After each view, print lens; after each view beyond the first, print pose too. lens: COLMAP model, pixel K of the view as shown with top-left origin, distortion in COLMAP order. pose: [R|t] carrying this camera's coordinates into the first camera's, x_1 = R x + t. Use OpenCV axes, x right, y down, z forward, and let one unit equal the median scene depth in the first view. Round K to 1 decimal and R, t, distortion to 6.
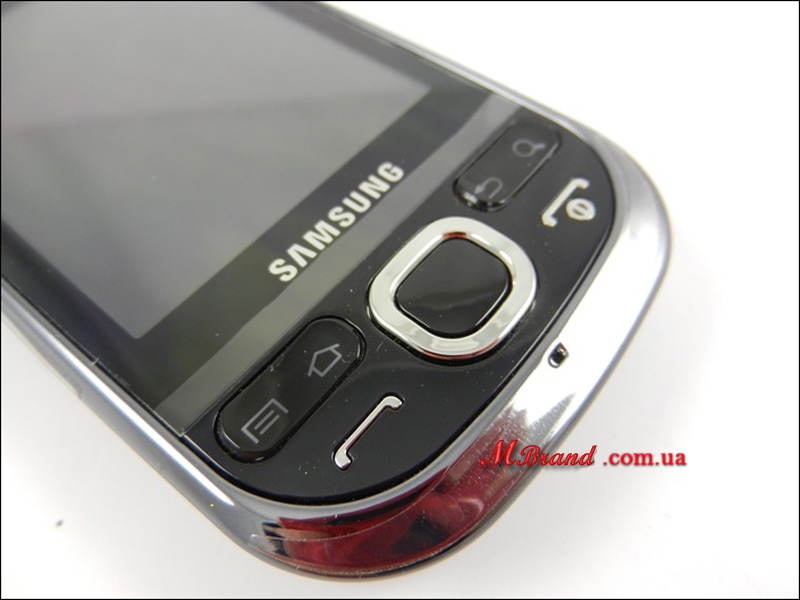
lens RADIAL K [[599.6, 0, 400.0], [0, 599.6, 300.0], [0, 0, 1]] dist [0.006226, -0.005510]
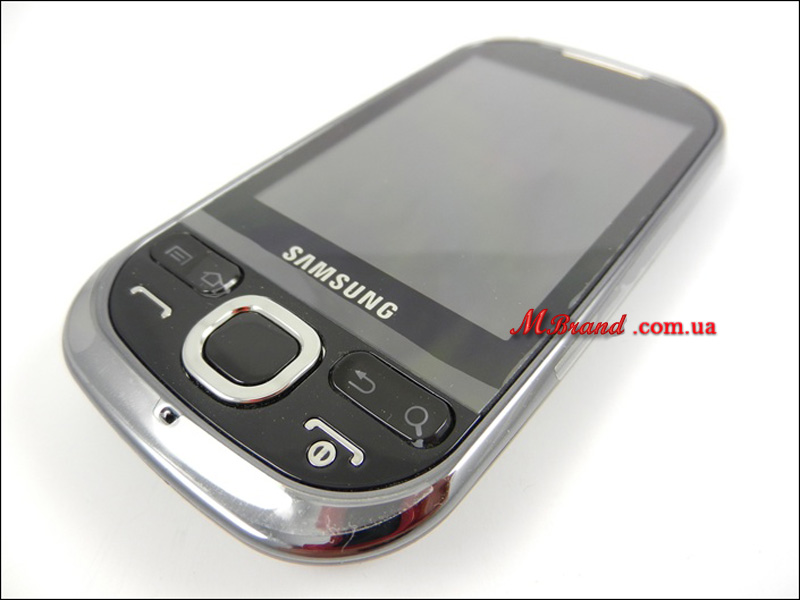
lens RADIAL K [[599.6, 0, 400.0], [0, 599.6, 300.0], [0, 0, 1]] dist [0.006226, -0.005510]
pose [[-0.005357, 0.746624, -0.665225, 0.765816], [-0.834104, 0.363600, 0.414808, -0.754887], [0.551582, 0.557089, 0.620814, 0.329426]]
